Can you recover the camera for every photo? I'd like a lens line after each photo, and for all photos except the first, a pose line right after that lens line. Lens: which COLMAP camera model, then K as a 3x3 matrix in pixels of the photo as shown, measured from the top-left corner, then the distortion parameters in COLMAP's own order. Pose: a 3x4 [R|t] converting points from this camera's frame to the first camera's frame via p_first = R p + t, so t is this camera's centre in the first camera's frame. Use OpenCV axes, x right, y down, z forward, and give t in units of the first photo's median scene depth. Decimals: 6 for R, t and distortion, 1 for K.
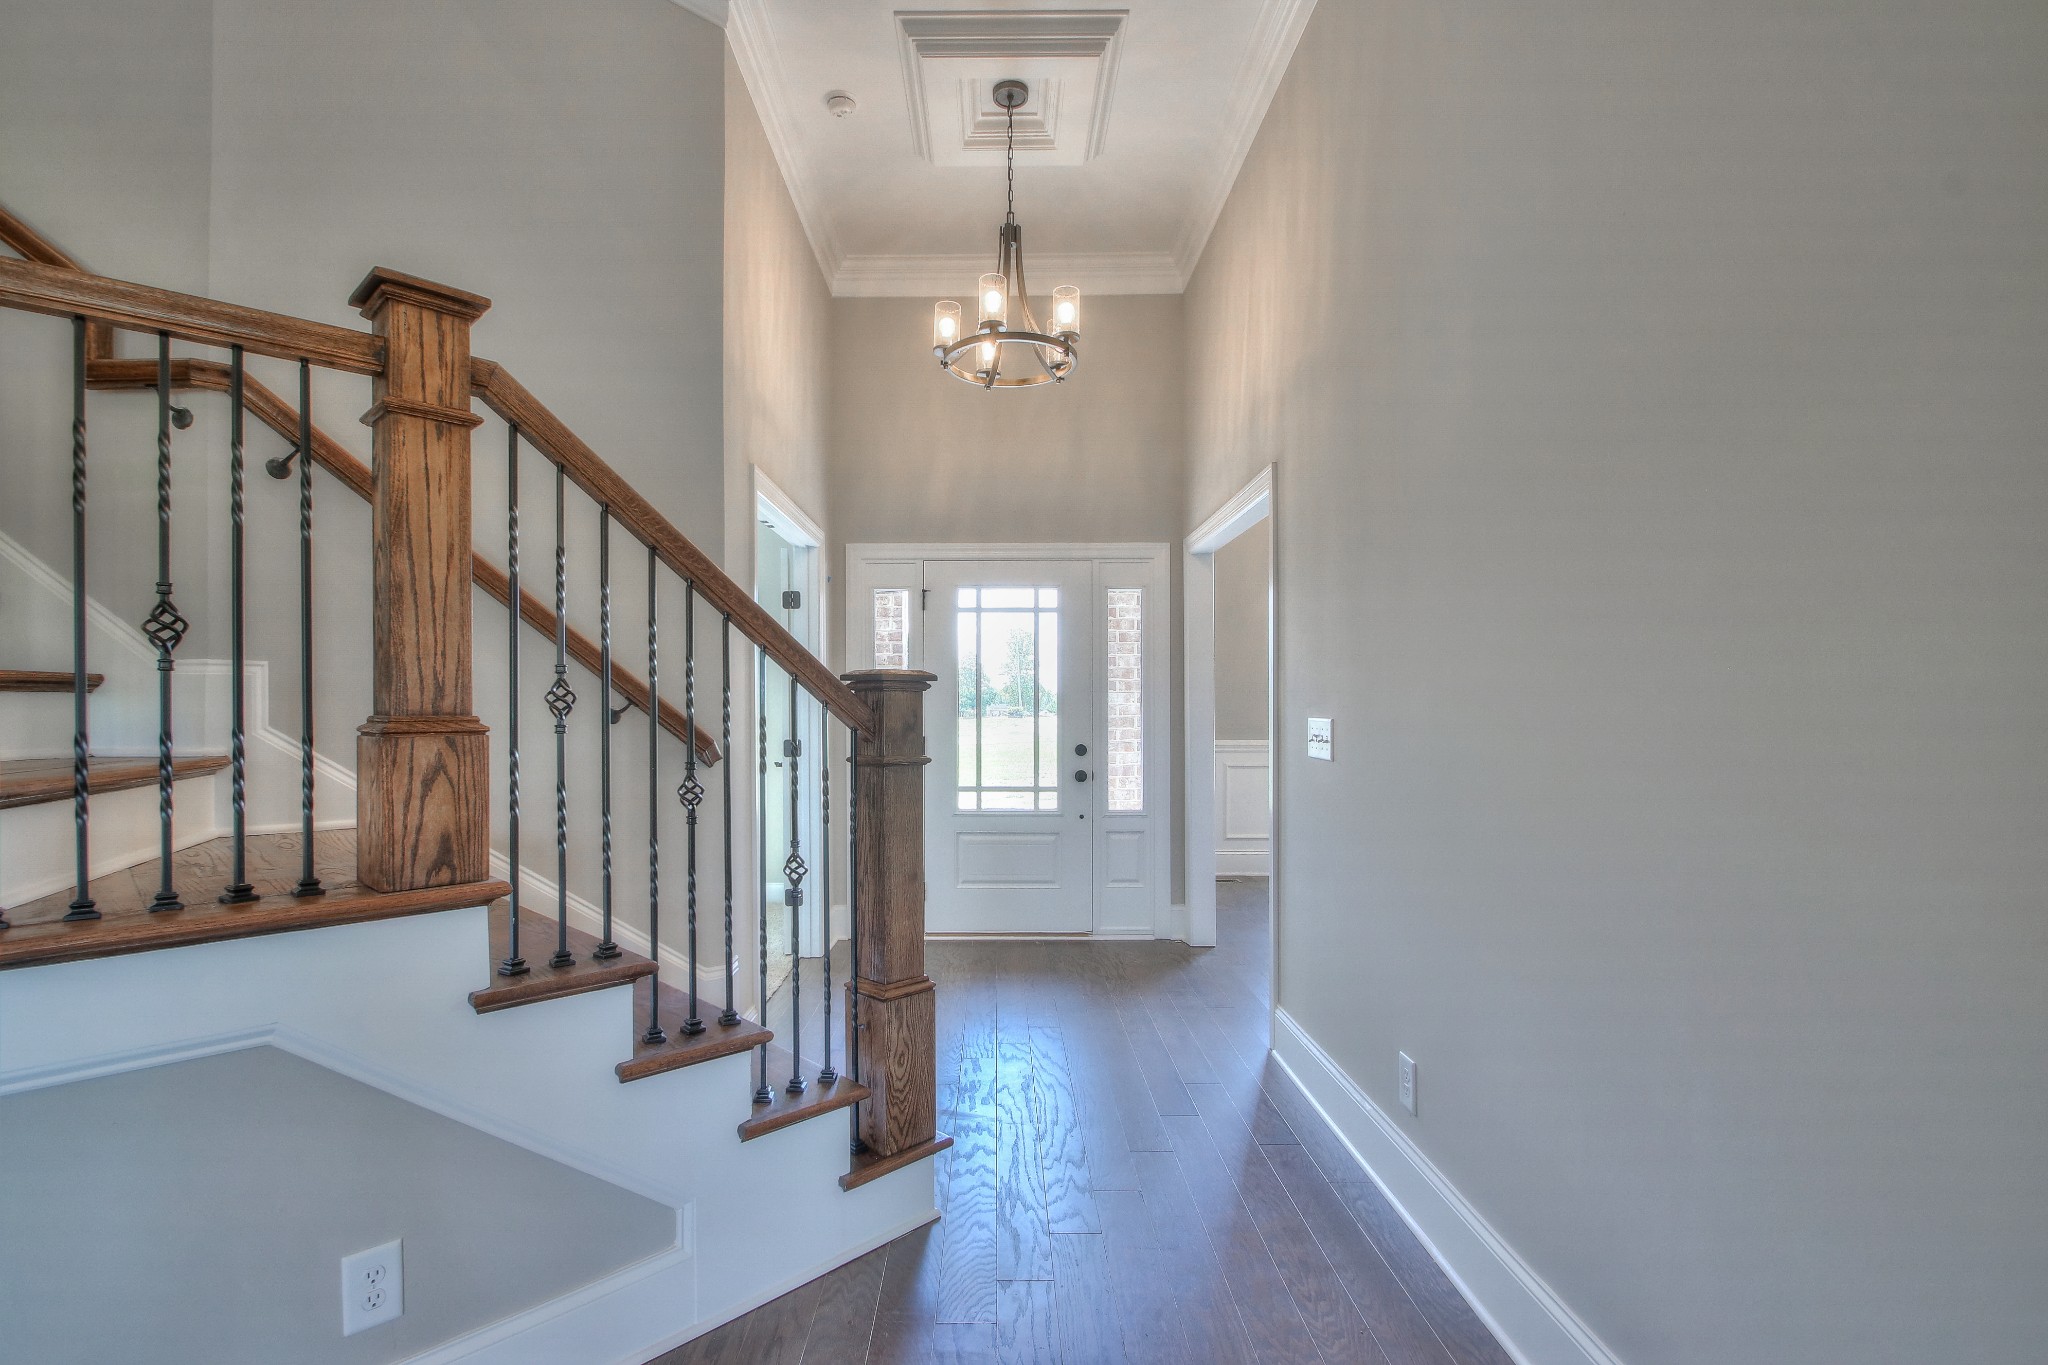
lens RADIAL K [[992.1, 0, 982.9], [0, 992.1, 710.4], [0, 0, 1]] dist [0.003299, -0.013937]
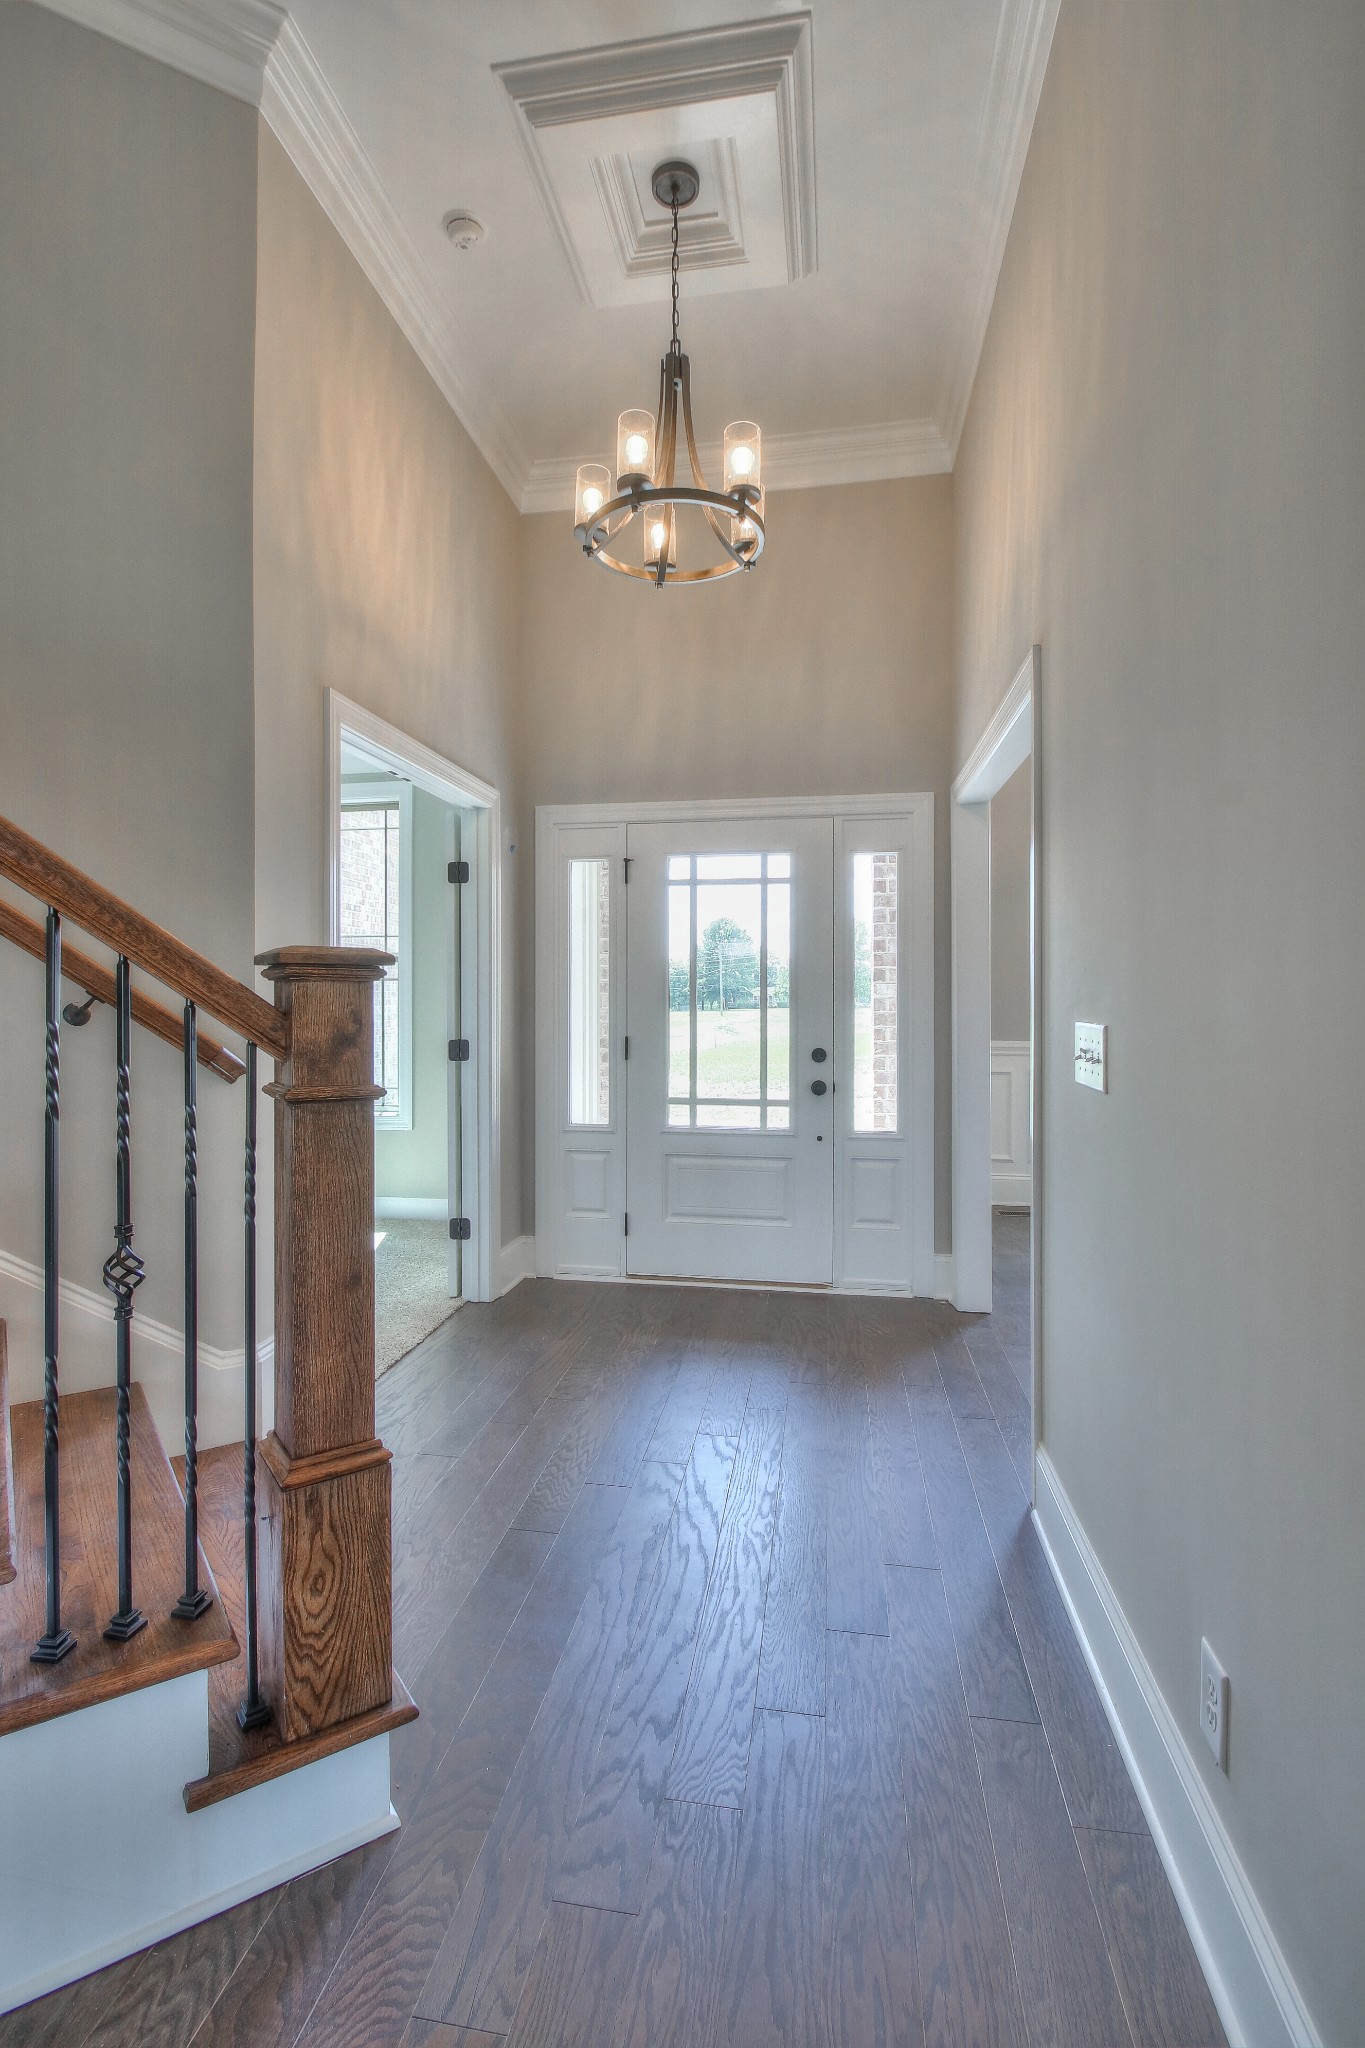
lens RADIAL K [[992.1, 0, 648.7], [0, 992.1, 1000.6], [0, 0, 1]] dist [0.003299, -0.013937]
pose [[0.986050, 0.001992, -0.166437, 0.126223], [-0.002077, 0.999998, -0.000337, -0.004402], [0.166436, 0.000678, 0.986052, 0.247720]]
